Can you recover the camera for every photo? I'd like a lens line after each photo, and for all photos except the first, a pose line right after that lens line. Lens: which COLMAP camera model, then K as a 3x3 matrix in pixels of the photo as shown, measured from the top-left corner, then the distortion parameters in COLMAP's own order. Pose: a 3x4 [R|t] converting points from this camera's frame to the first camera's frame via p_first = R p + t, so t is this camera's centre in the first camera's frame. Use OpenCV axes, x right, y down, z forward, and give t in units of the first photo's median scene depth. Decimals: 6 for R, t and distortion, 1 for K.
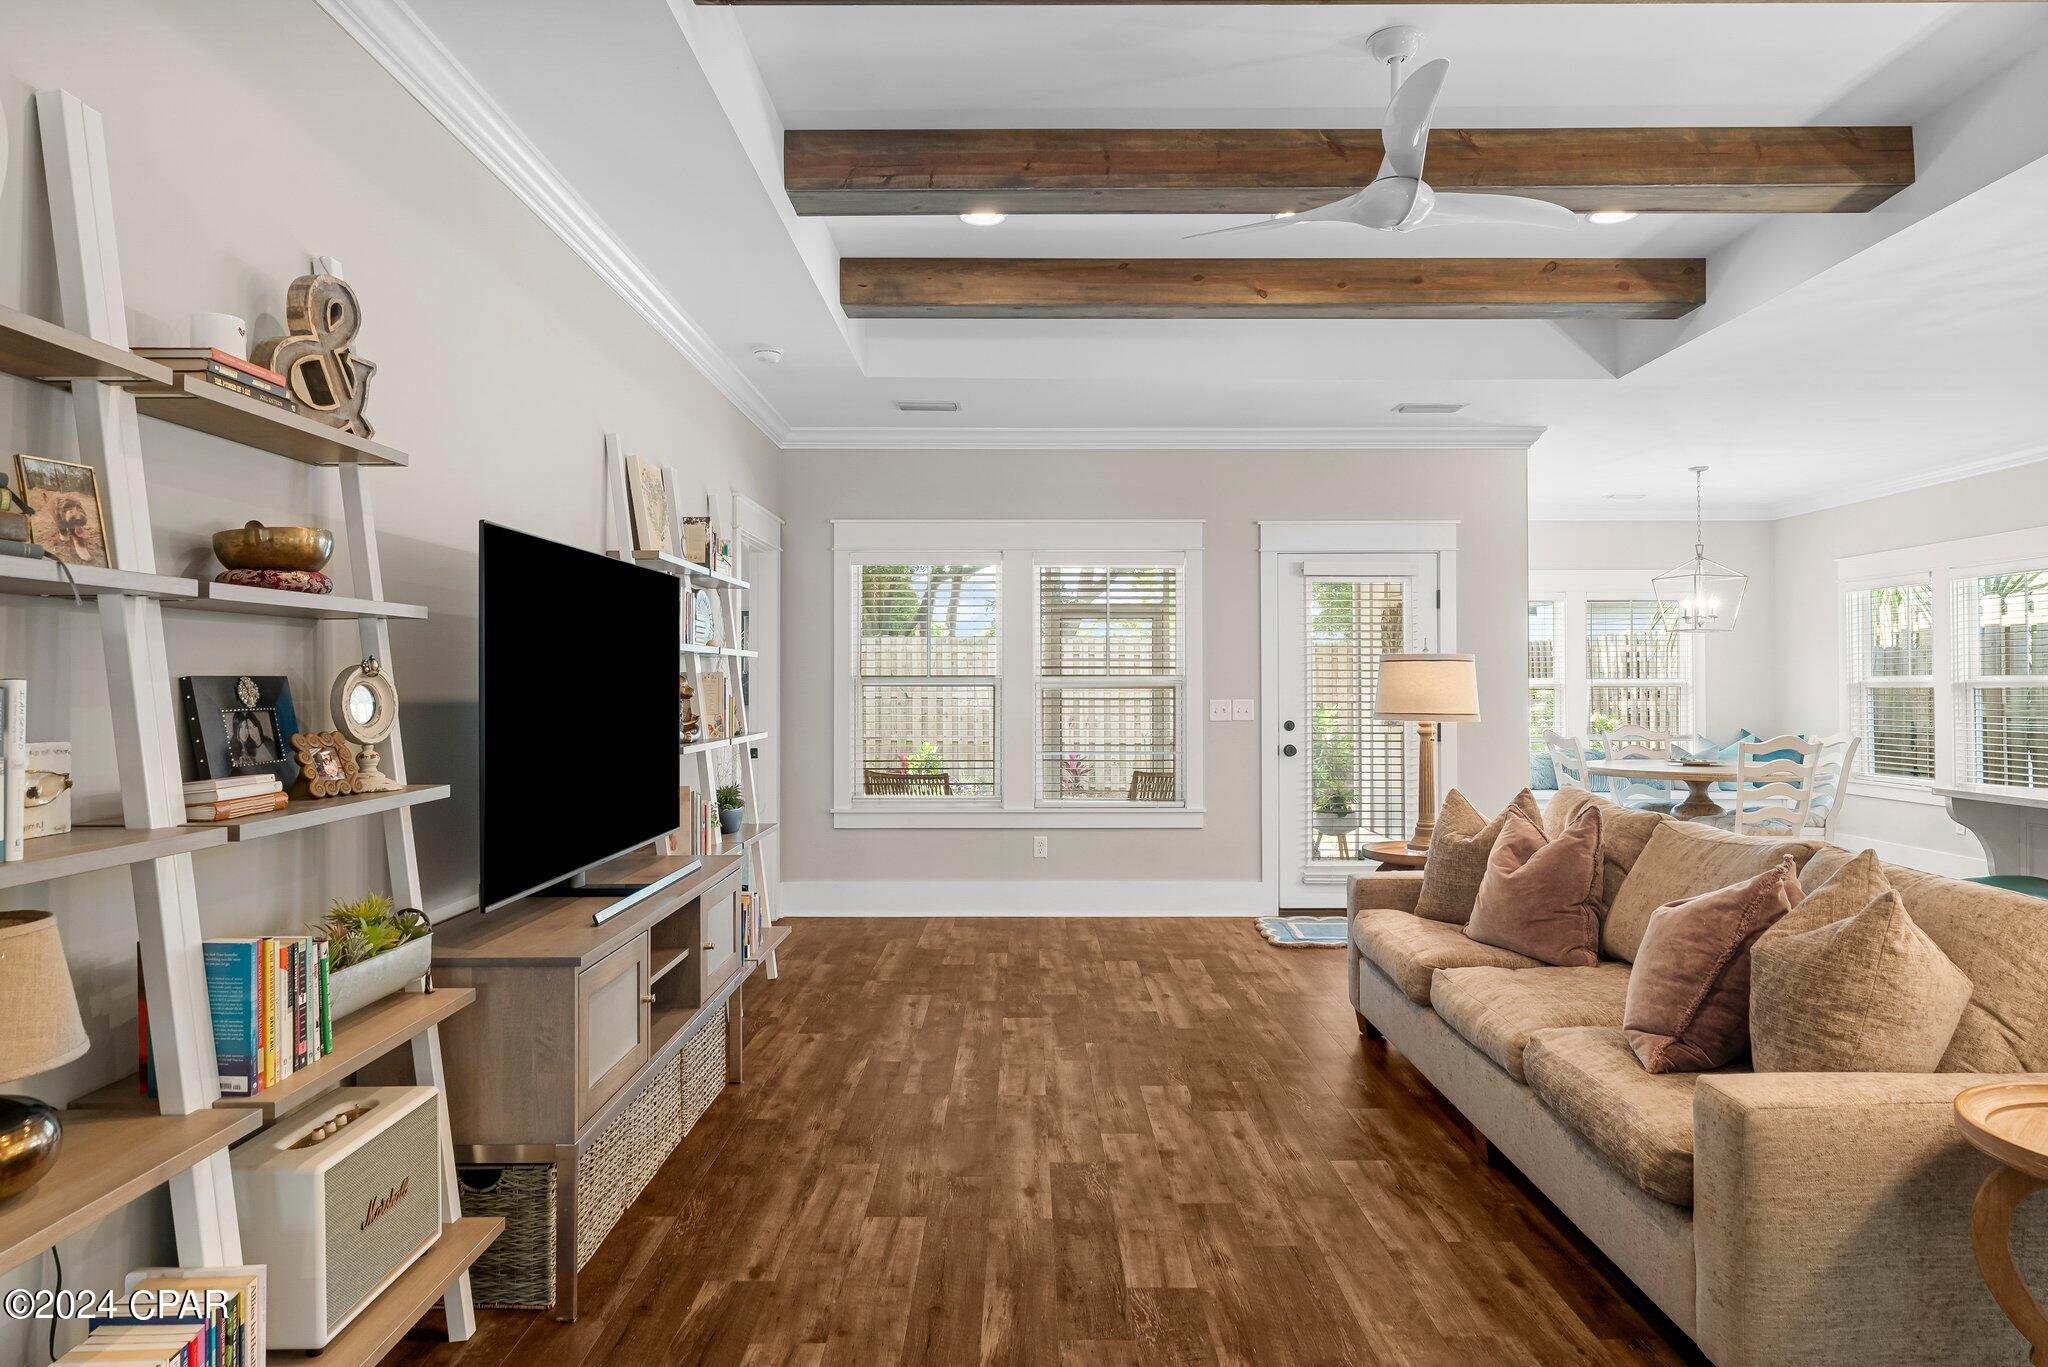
lens RADIAL K [[1241.1, 0, 1020.4], [0, 1241.1, 681.3], [0, 0, 1]] dist [0.000851, 0.000056]
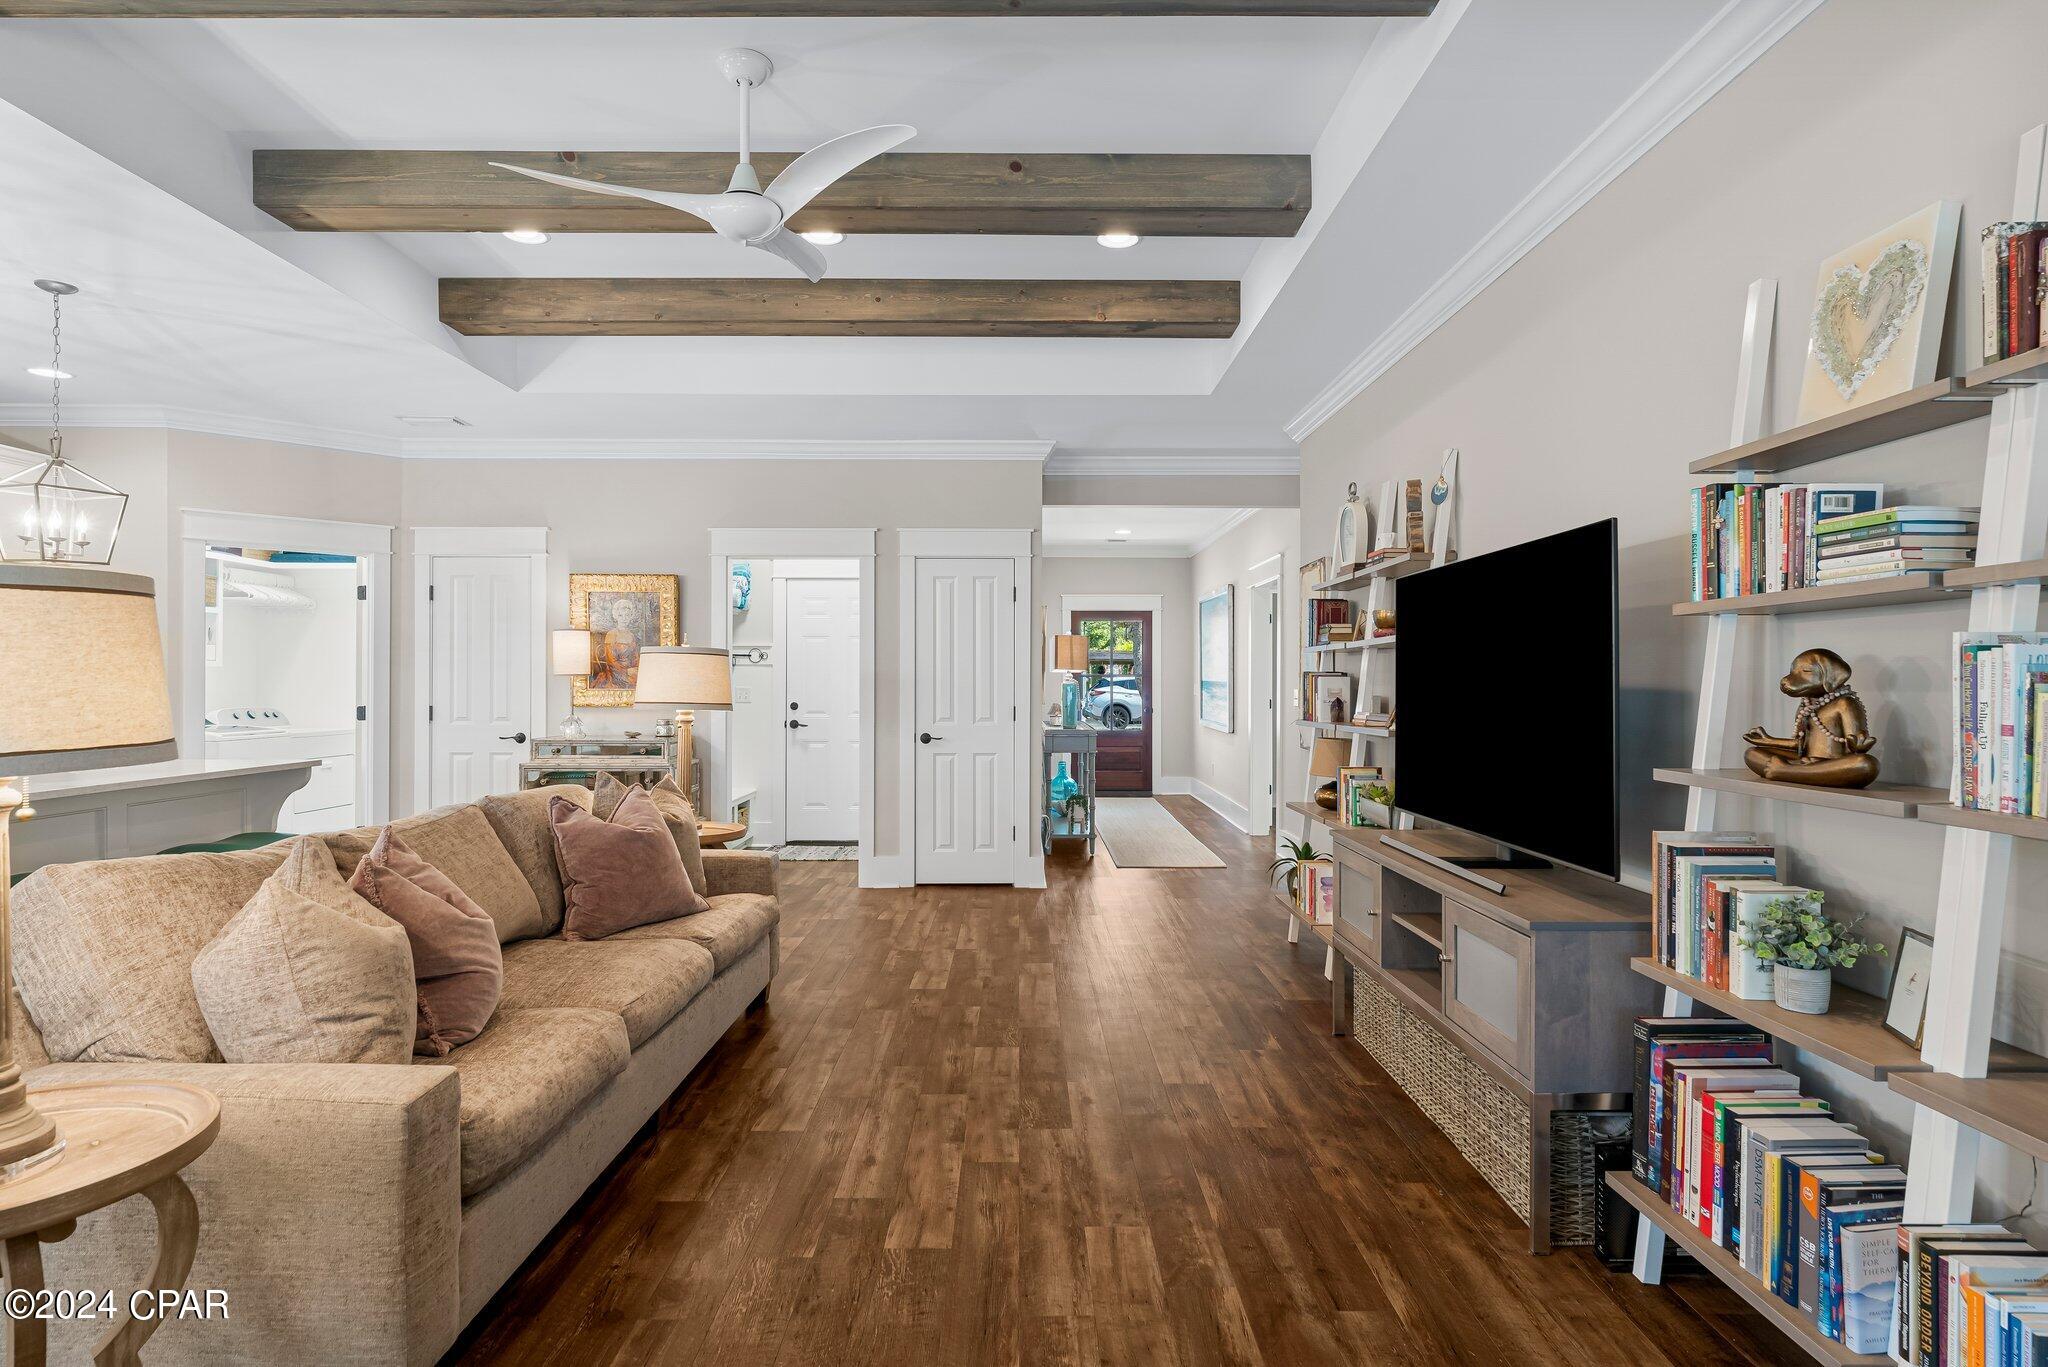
lens RADIAL K [[1071.8, 0, 1023.2], [0, 1071.8, 683.1], [0, 0, 1]] dist [-0.020083, -0.001068]
pose [[-0.999967, 0.000957, -0.008126, 0.067697], [0.000985, 0.999994, -0.003450, 0.012795], [0.008123, -0.003458, -0.999961, 1.790623]]
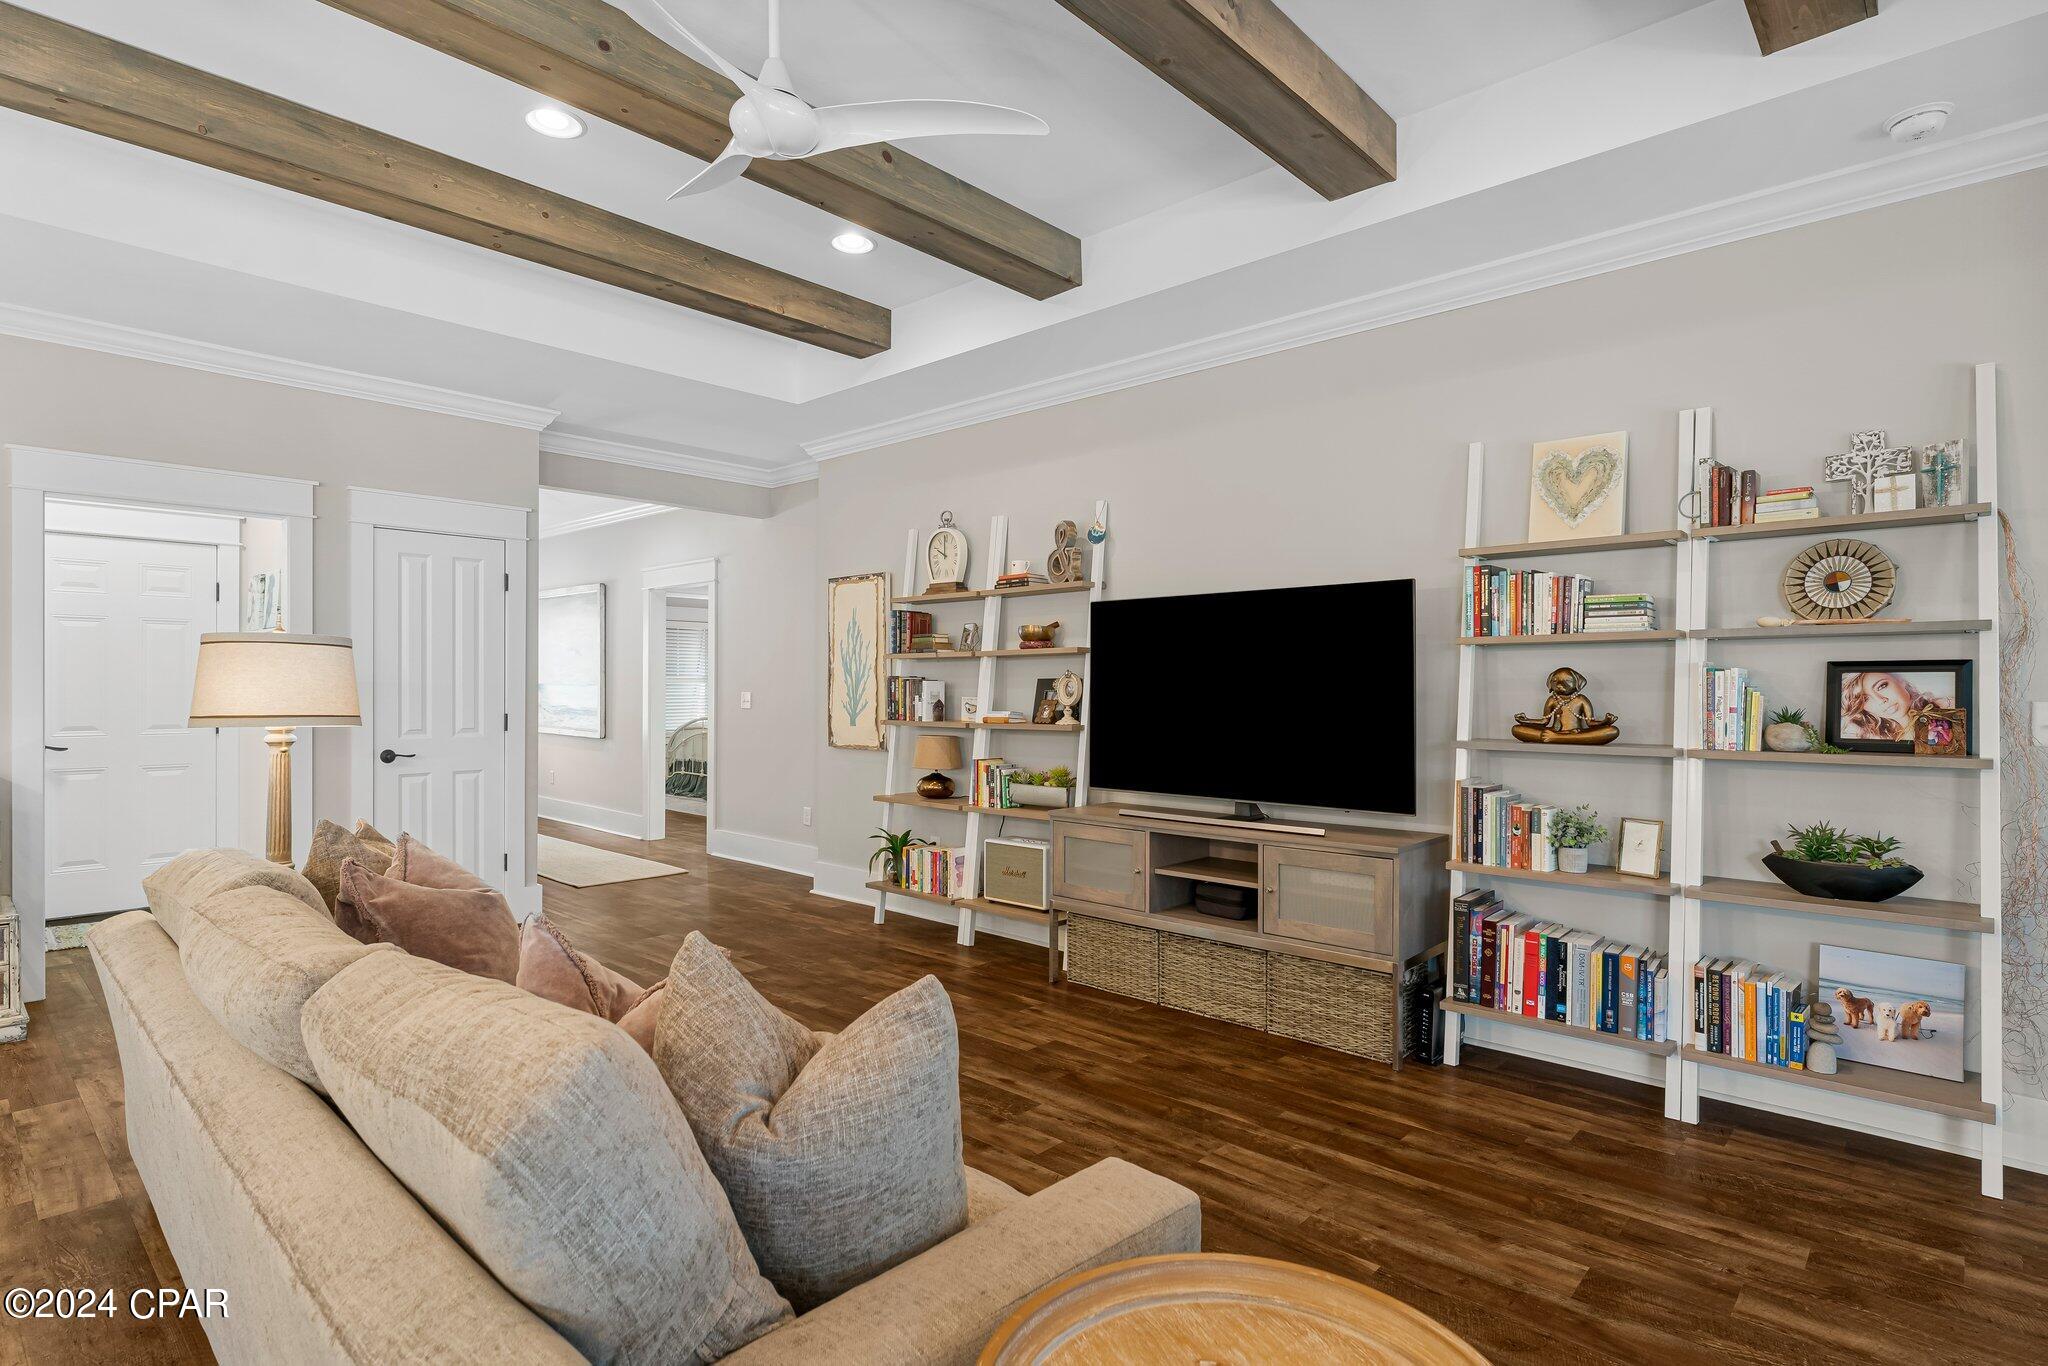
lens RADIAL K [[1022.6, 0, 1017.1], [0, 1022.6, 695.3], [0, 0, 1]] dist [-0.011222, -0.000591]
pose [[-0.678833, 0.007385, -0.734256, 0.670925], [0.003185, 0.999970, 0.007113, 0.010682], [0.734286, 0.002489, -0.678835, 1.512435]]
